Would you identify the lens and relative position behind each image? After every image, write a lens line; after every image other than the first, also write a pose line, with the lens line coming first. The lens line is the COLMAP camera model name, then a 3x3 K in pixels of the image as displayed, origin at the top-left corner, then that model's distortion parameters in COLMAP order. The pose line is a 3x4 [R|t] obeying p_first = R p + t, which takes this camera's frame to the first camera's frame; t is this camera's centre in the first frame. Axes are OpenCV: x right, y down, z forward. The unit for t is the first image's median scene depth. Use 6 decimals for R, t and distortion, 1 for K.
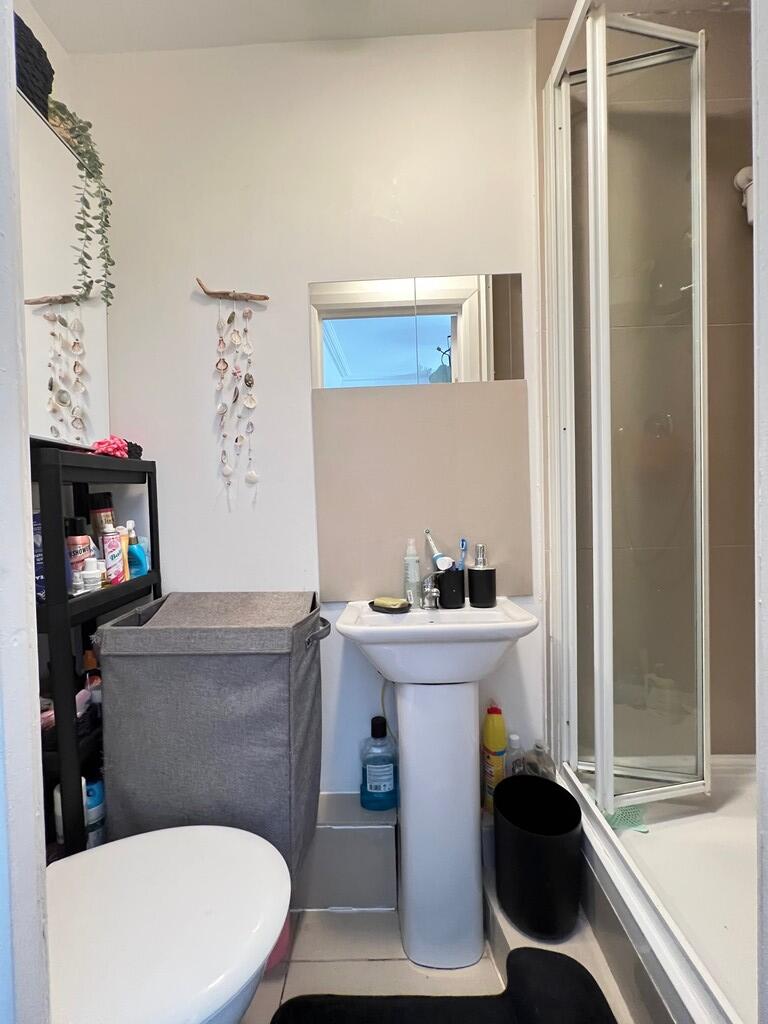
lens RADIAL K [[412.9, 0, 386.3], [0, 412.9, 510.2], [0, 0, 1]] dist [-0.006382, 0.000296]
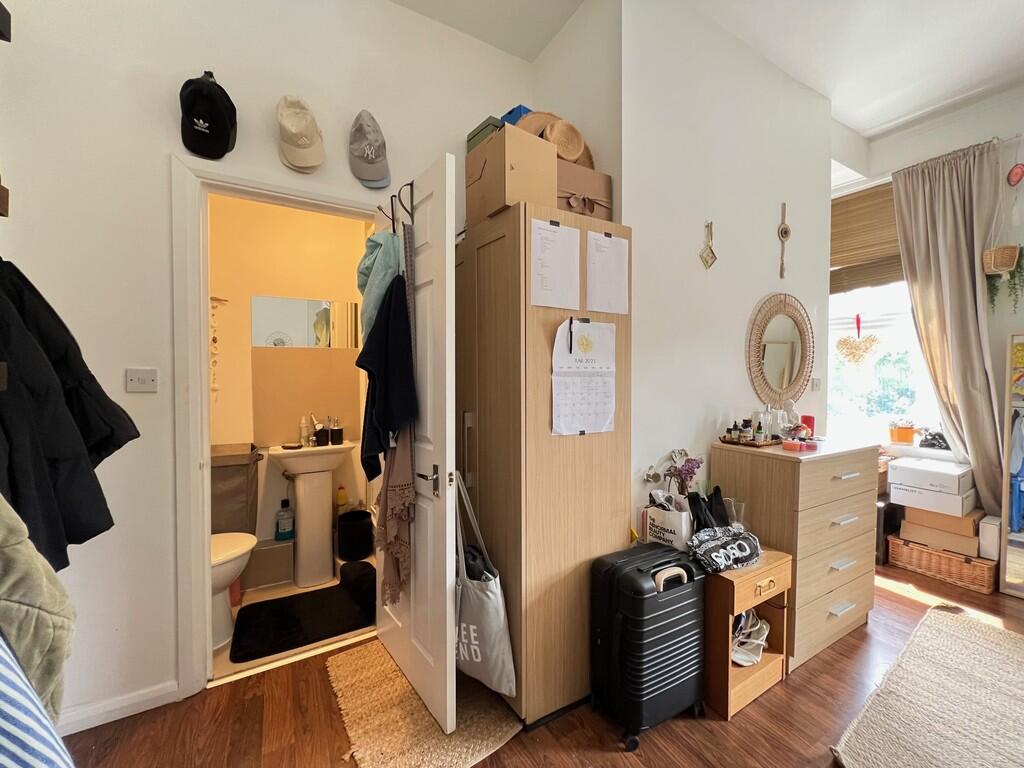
lens RADIAL K [[412.9, 0, 511.8], [0, 412.9, 382.5], [0, 0, 1]] dist [-0.006382, 0.000296]
pose [[0.853909, 0.016712, 0.520154, -0.143960], [-0.008293, 0.999794, -0.018508, -0.085648], [-0.520356, 0.011491, 0.853872, -1.541774]]
